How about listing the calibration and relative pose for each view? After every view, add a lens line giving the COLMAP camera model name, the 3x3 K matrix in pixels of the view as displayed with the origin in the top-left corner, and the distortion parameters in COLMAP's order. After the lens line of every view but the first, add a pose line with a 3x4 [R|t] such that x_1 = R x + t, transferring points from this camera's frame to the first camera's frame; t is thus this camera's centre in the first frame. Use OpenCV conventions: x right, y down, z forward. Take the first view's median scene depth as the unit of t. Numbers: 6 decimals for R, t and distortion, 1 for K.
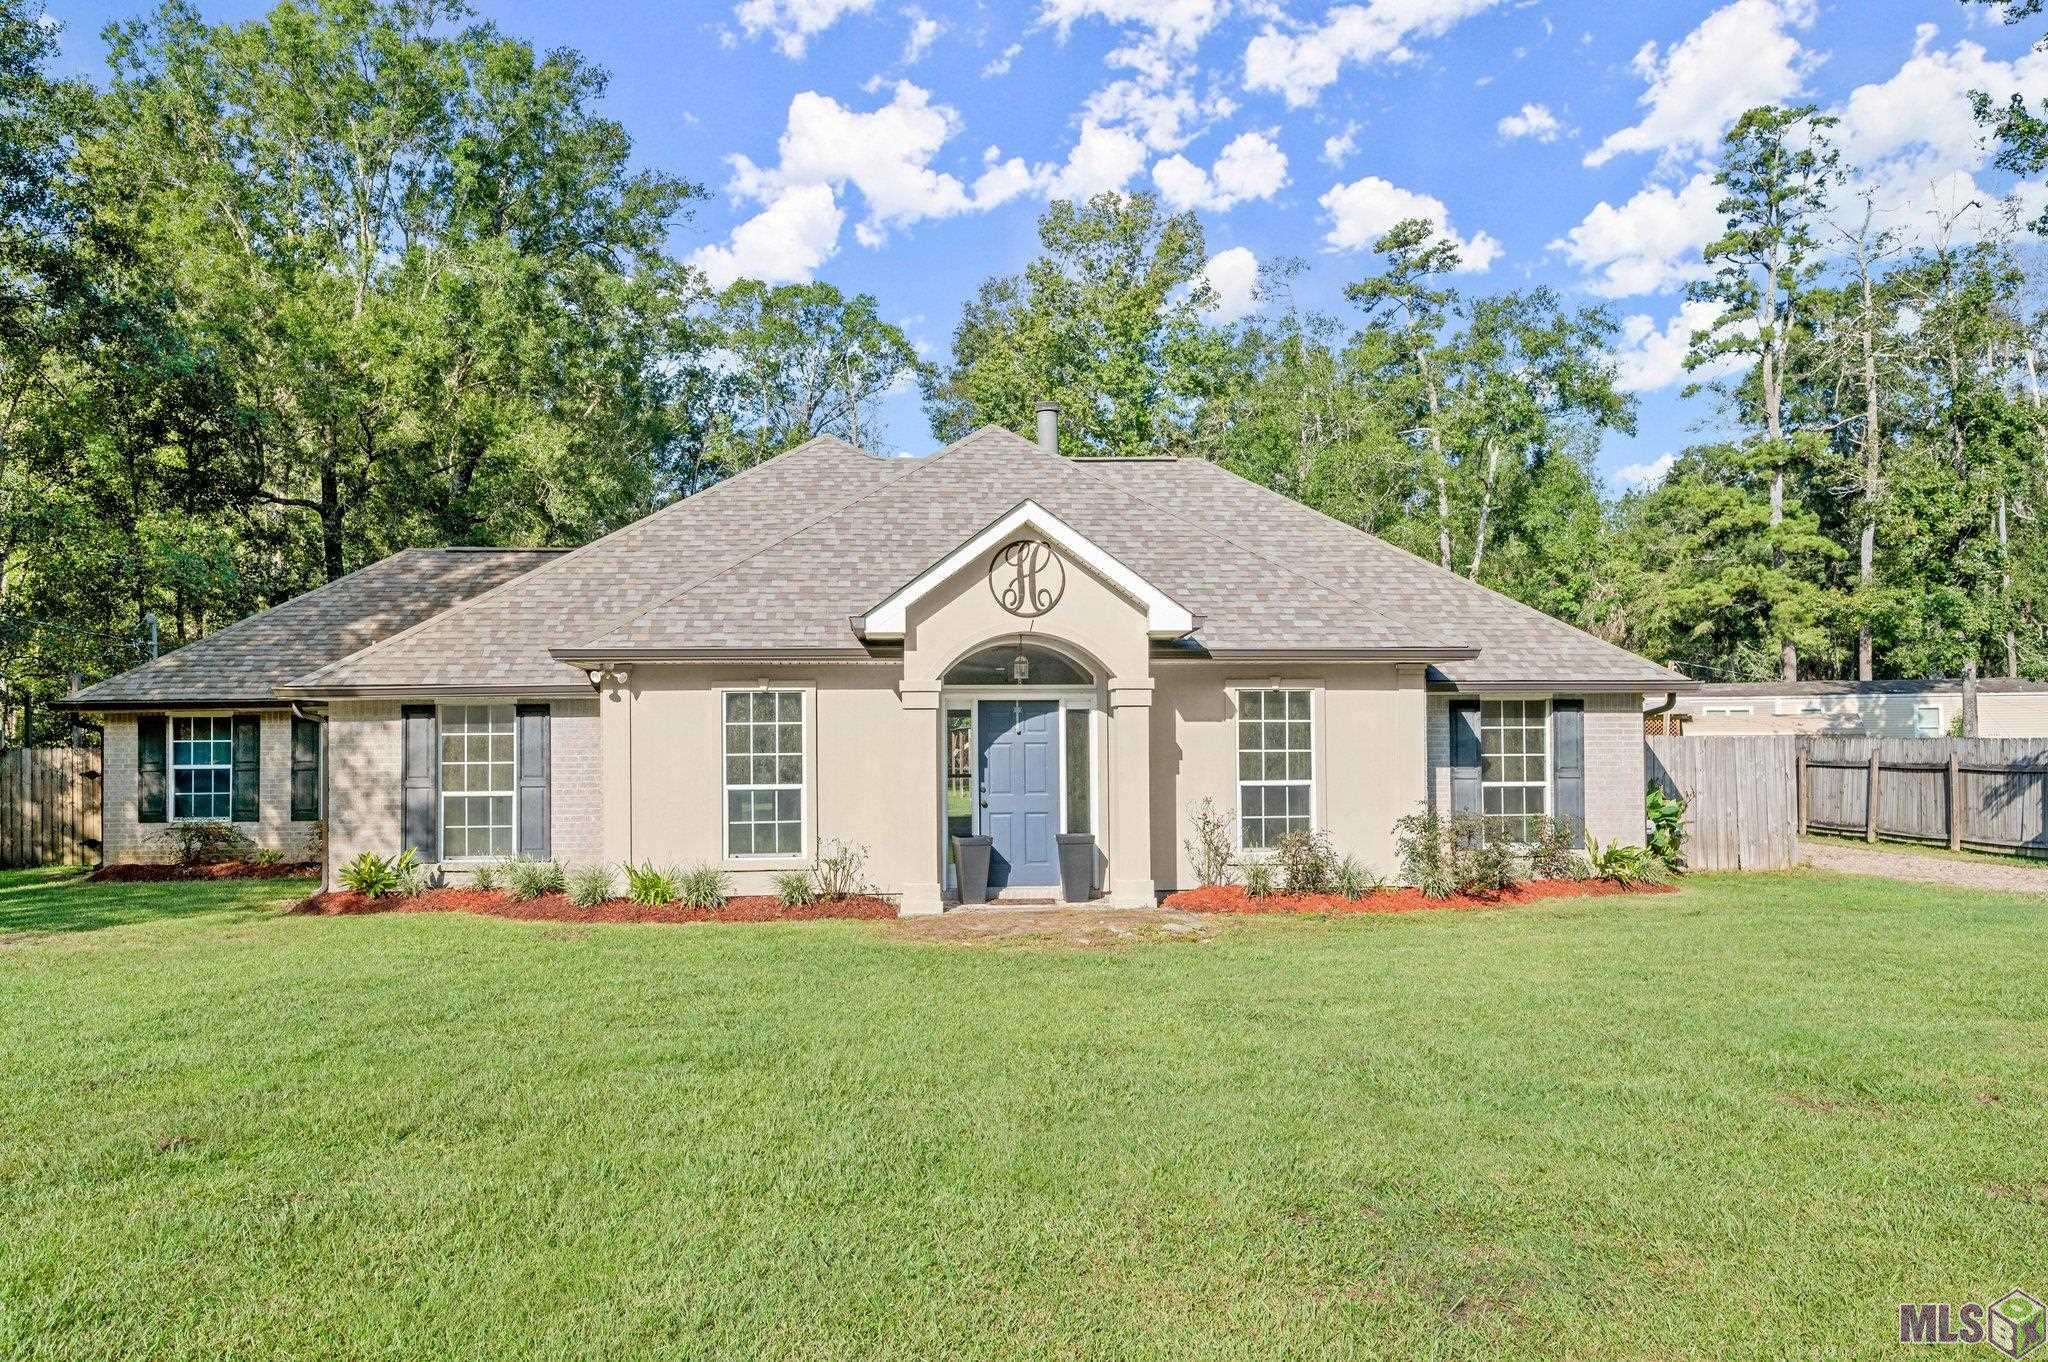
lens RADIAL K [[1563.0, 0, 1024.0], [0, 1563.0, 709.8], [0, 0, 1]] dist [-0.007315, -0.007269]
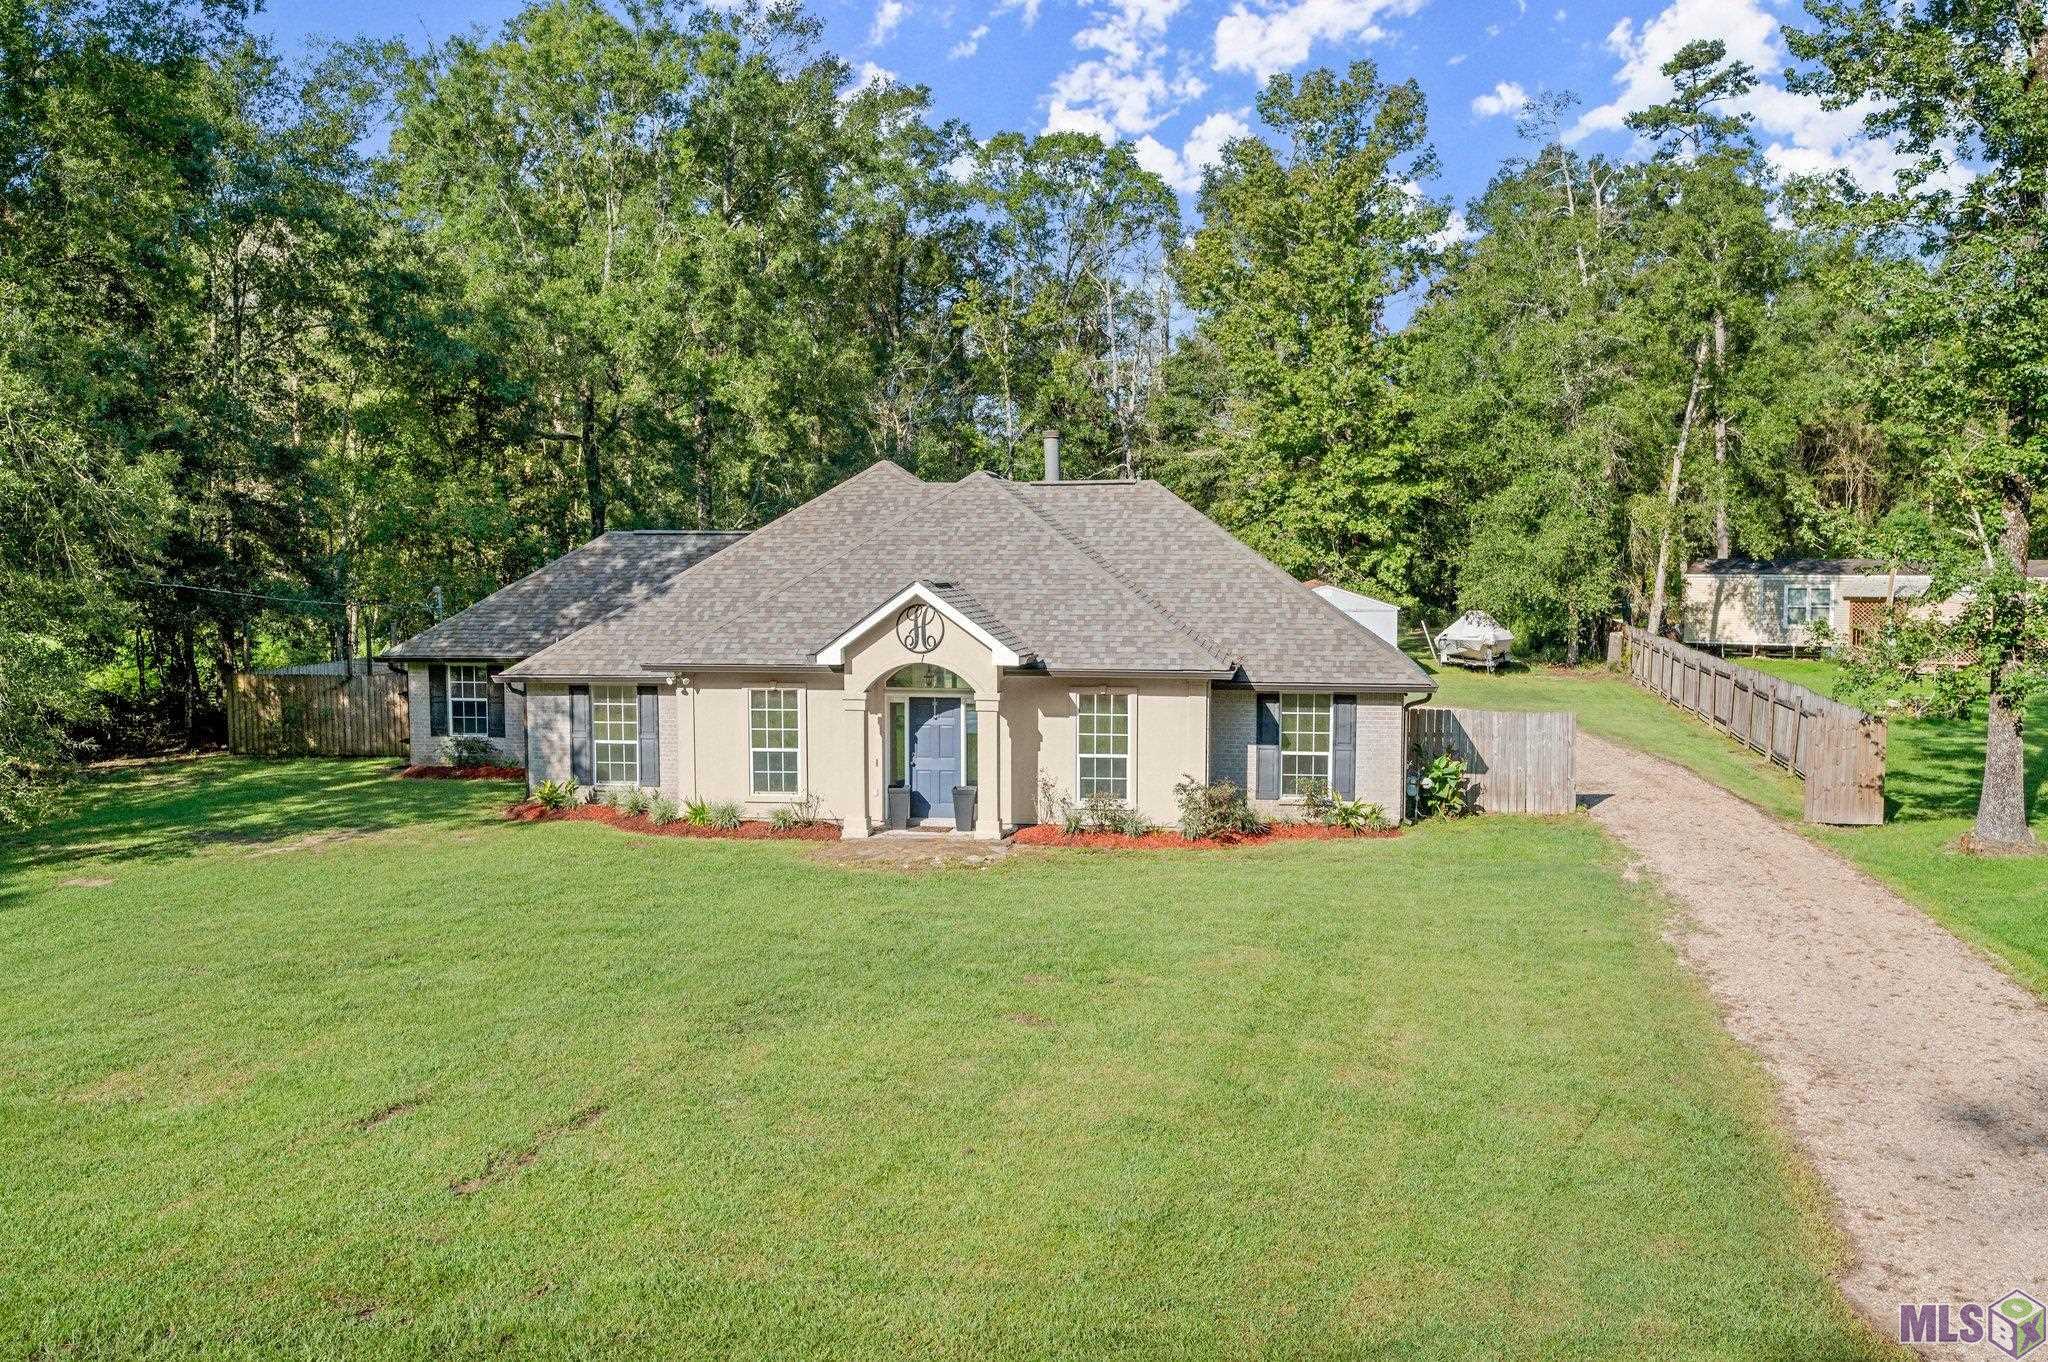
lens RADIAL K [[1757.4, 0, 1024.2], [0, 1757.4, 680.7], [0, 0, 1]] dist [-0.007340, -0.006276]
pose [[0.974765, 0.024698, -0.221862, 0.457581], [-0.001957, 0.994768, 0.102142, -0.196009], [0.223224, -0.099130, 0.969714, -0.638352]]
